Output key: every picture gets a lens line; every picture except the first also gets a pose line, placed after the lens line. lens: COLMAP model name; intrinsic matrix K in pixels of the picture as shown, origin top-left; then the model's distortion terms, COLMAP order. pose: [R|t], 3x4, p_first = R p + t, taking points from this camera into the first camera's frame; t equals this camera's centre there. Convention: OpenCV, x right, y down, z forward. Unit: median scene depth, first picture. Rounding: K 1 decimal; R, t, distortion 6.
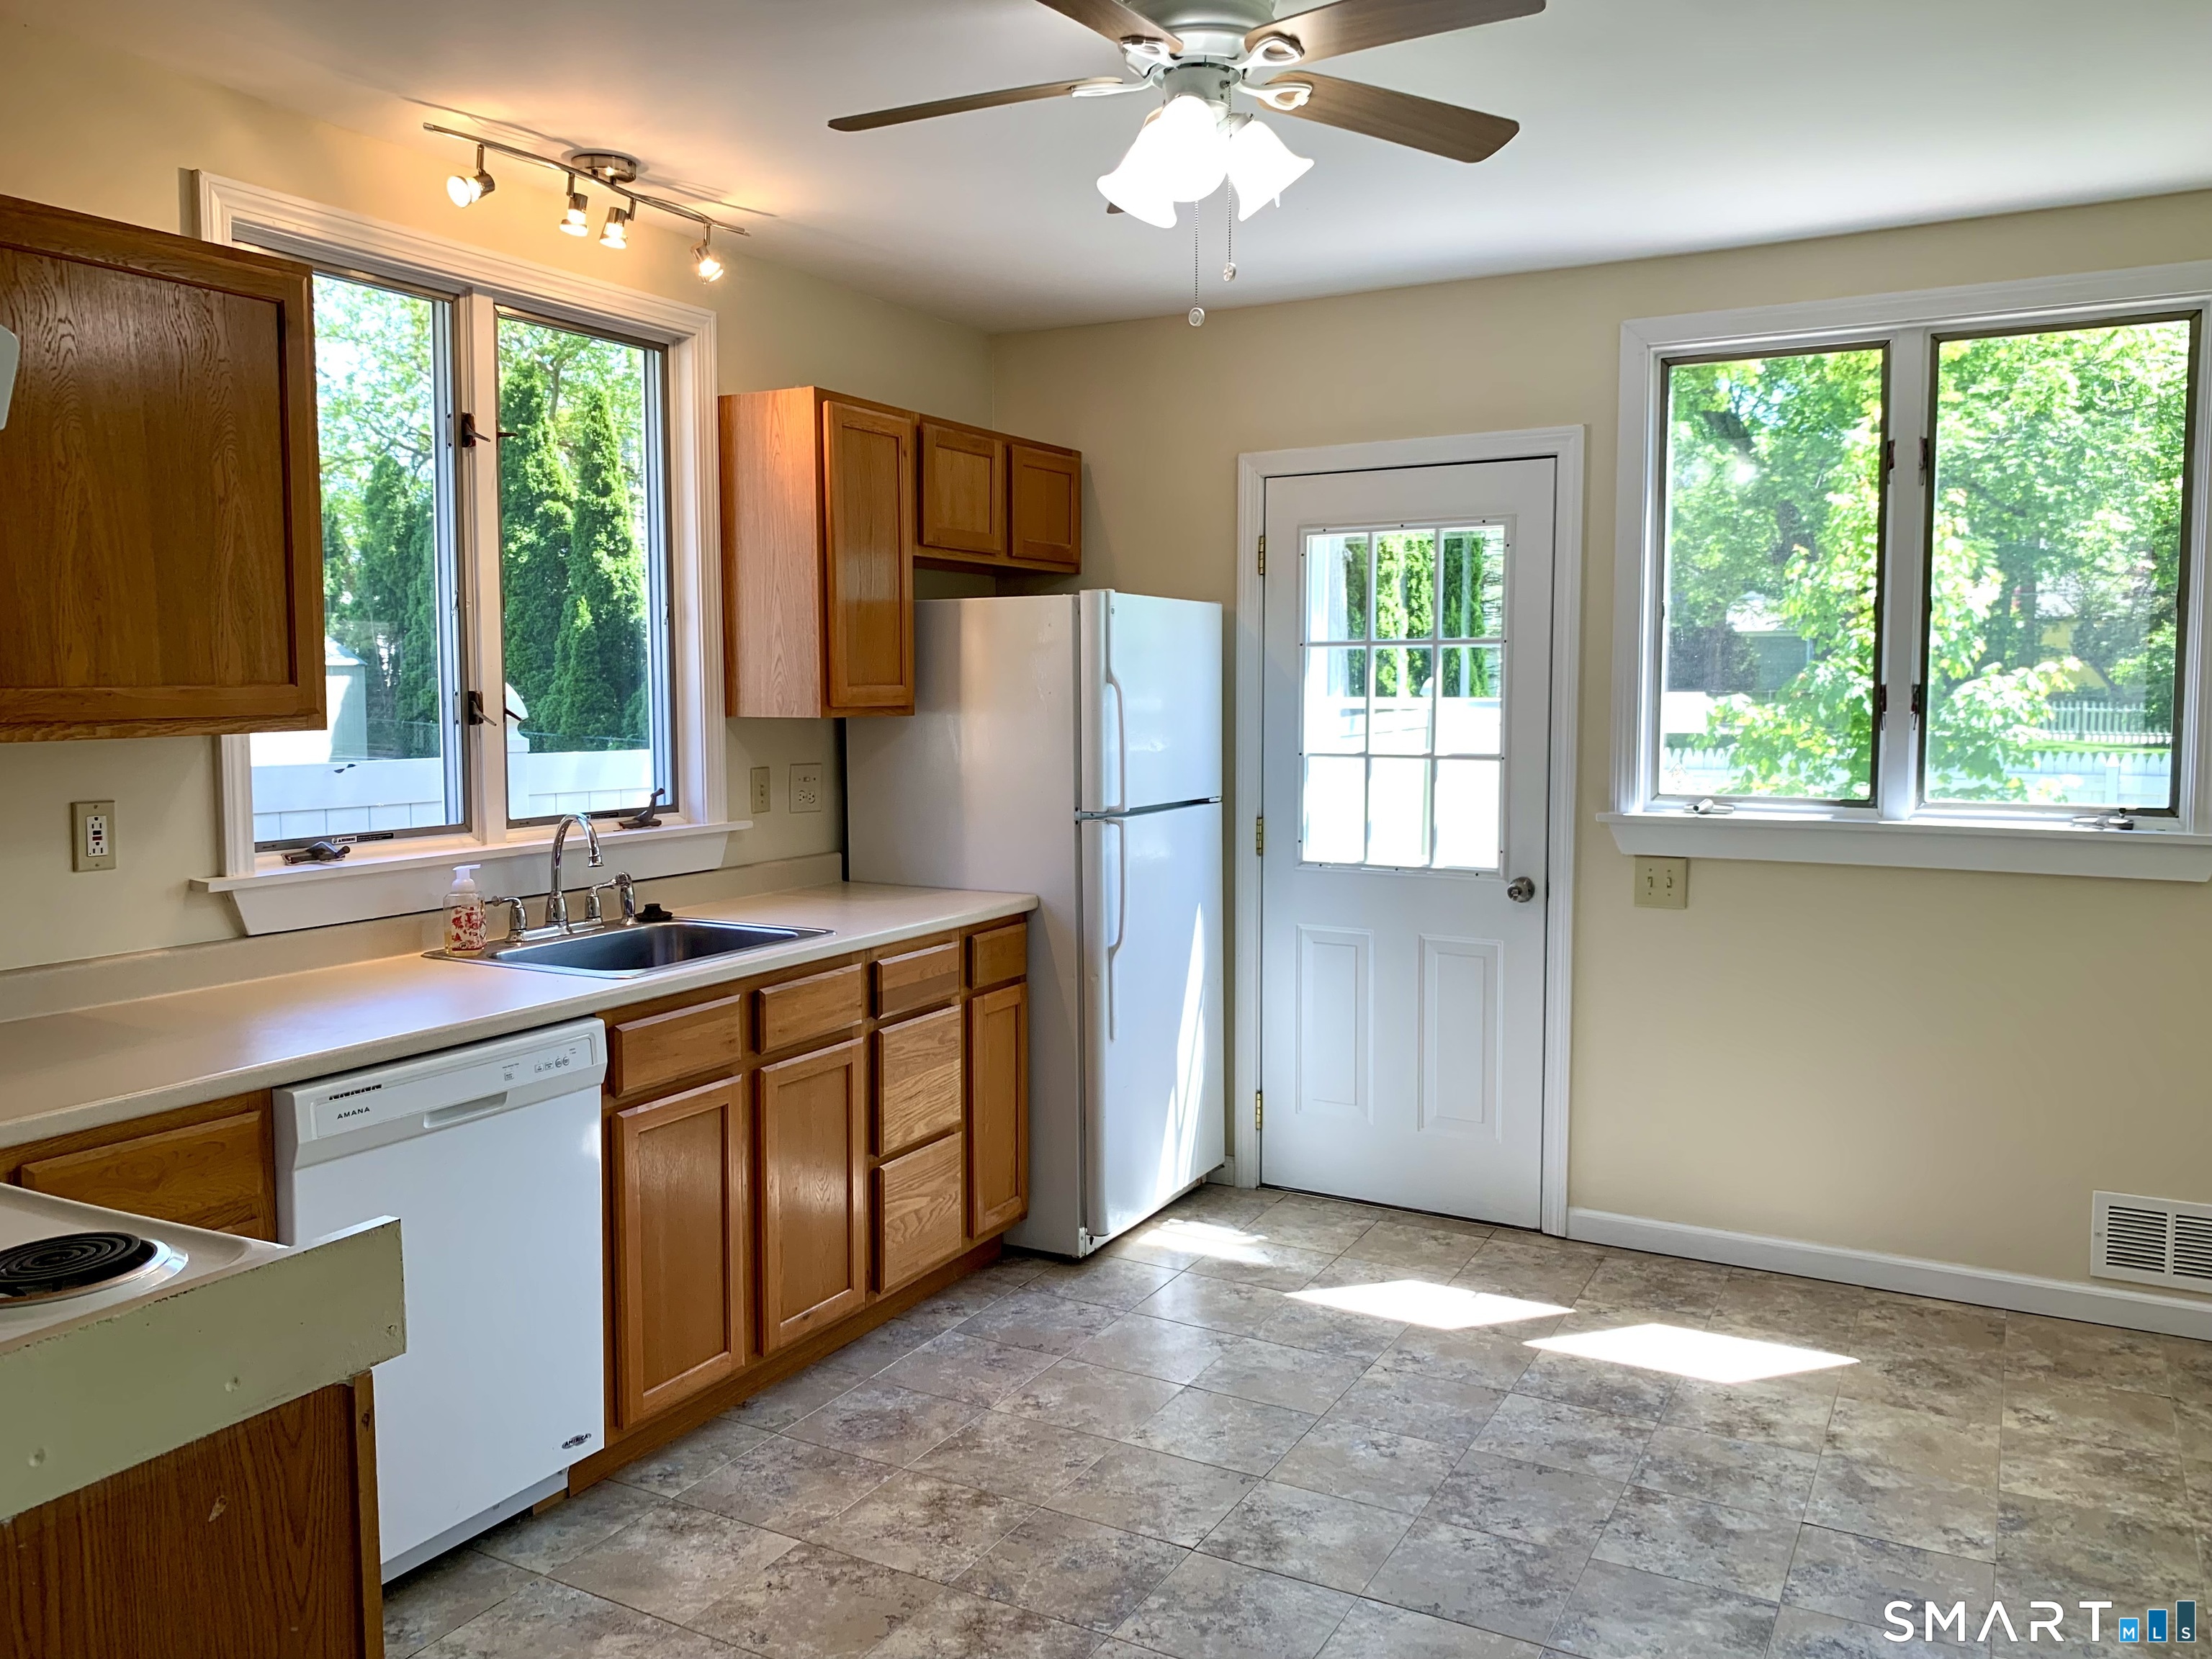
lens RADIAL K [[1710.8, 0, 1099.0], [0, 1710.8, 817.7], [0, 0, 1]] dist [0.014535, -0.002788]
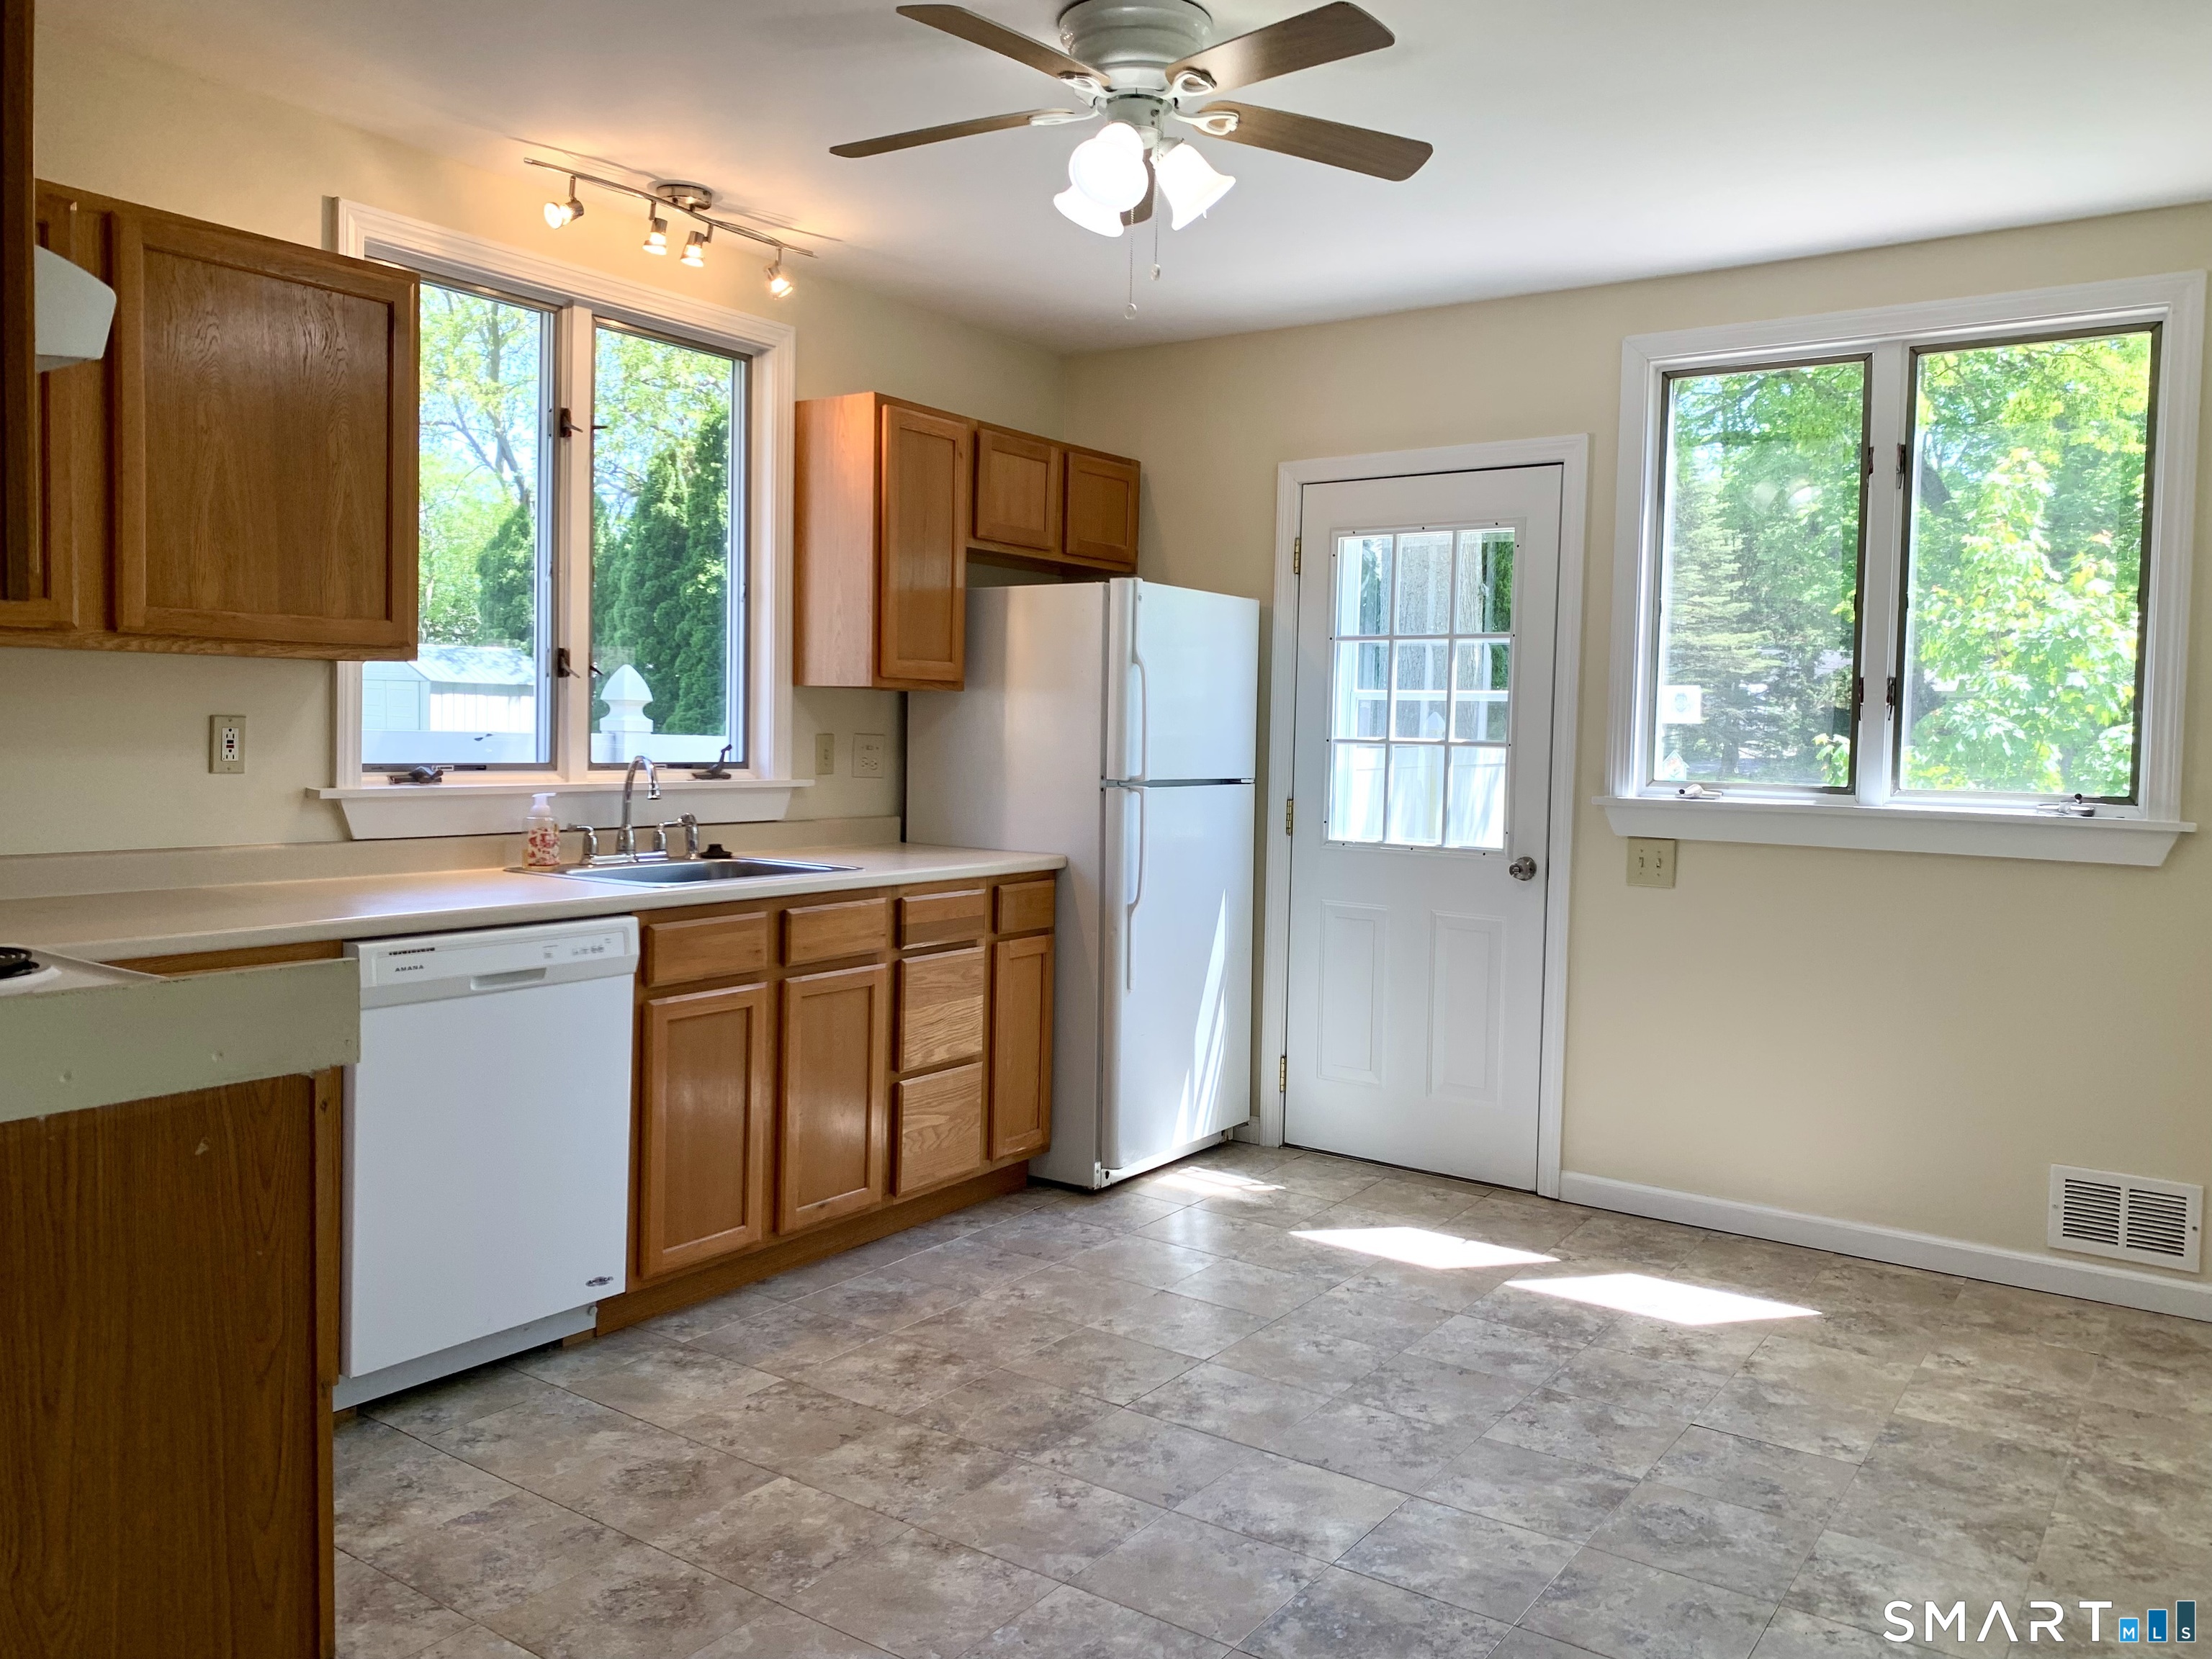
lens RADIAL K [[1698.8, 0, 1108.1], [0, 1698.8, 814.3], [0, 0, 1]] dist [0.059116, -0.093727]
pose [[0.994248, 0.029650, -0.102913, 0.125501], [-0.032740, 0.999059, -0.028461, 0.060334], [0.101972, 0.031666, 0.994283, -0.105455]]
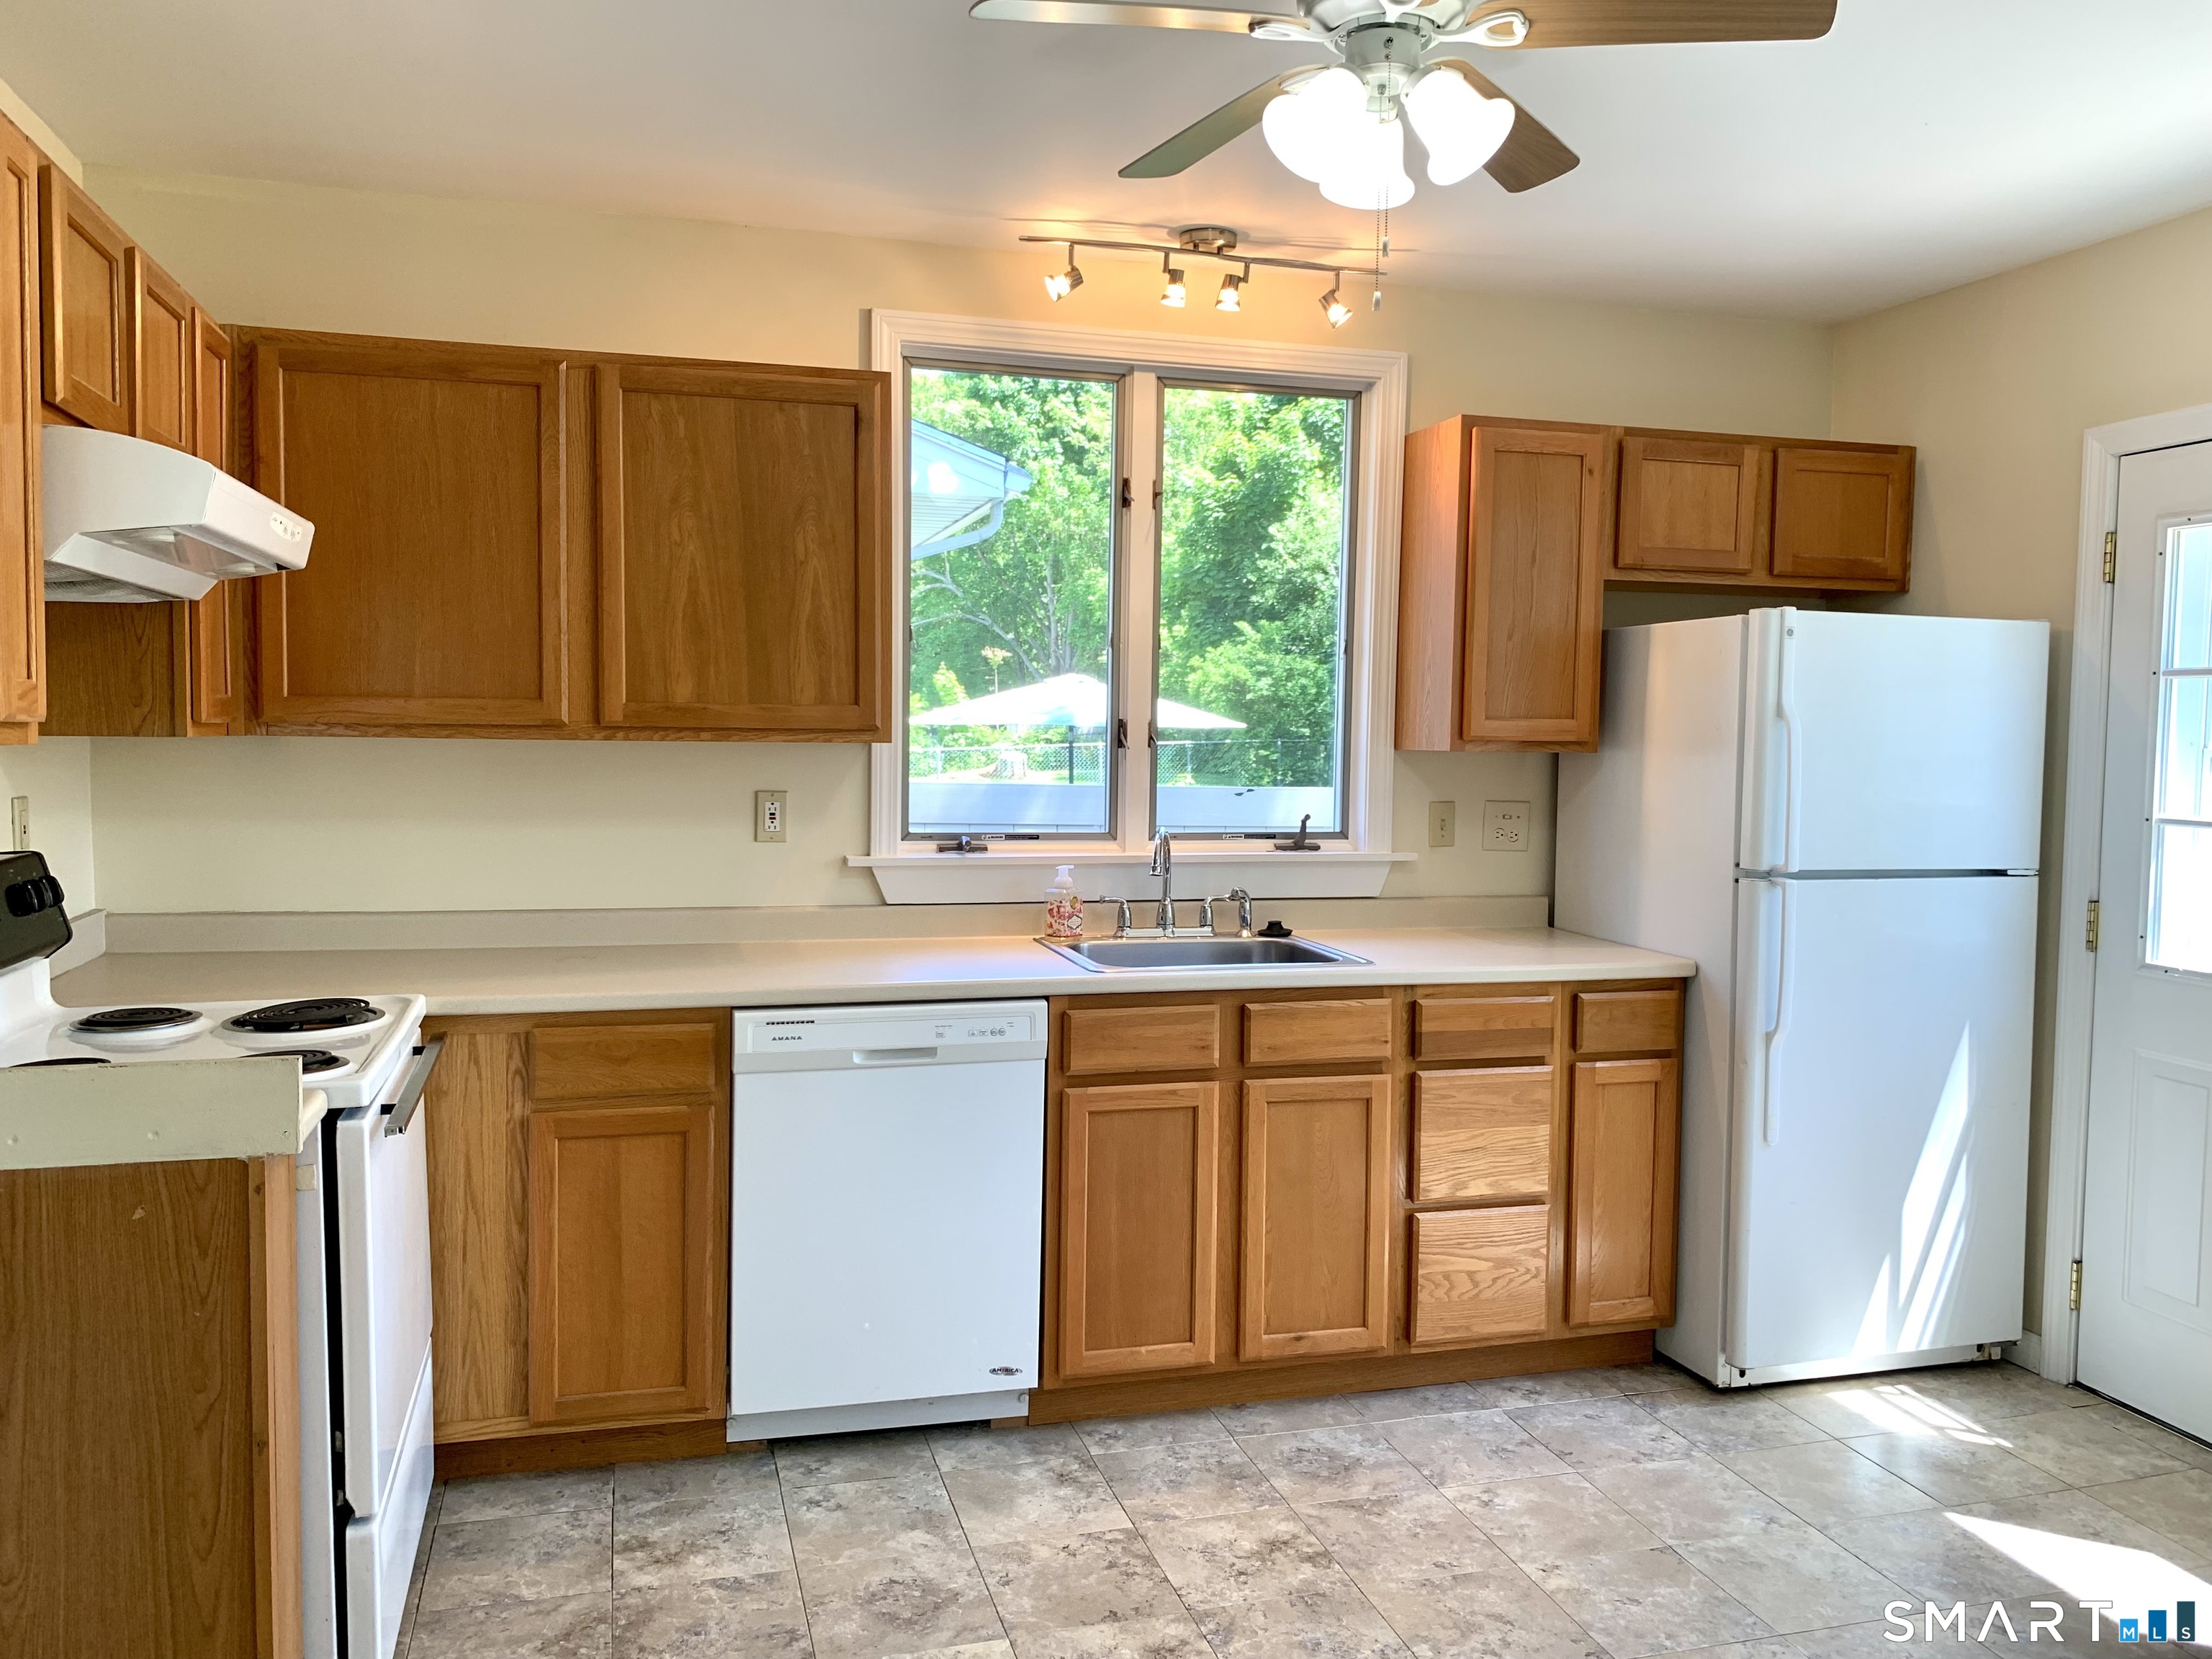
lens RADIAL K [[1709.1, 0, 1106.0], [0, 1709.1, 829.5], [0, 0, 1]] dist [0.069110, -0.088687]
pose [[0.704719, 0.055758, -0.707292, 0.454759], [-0.073431, 0.997285, 0.005455, -0.004979], [0.705676, 0.048093, 0.706900, 0.192397]]
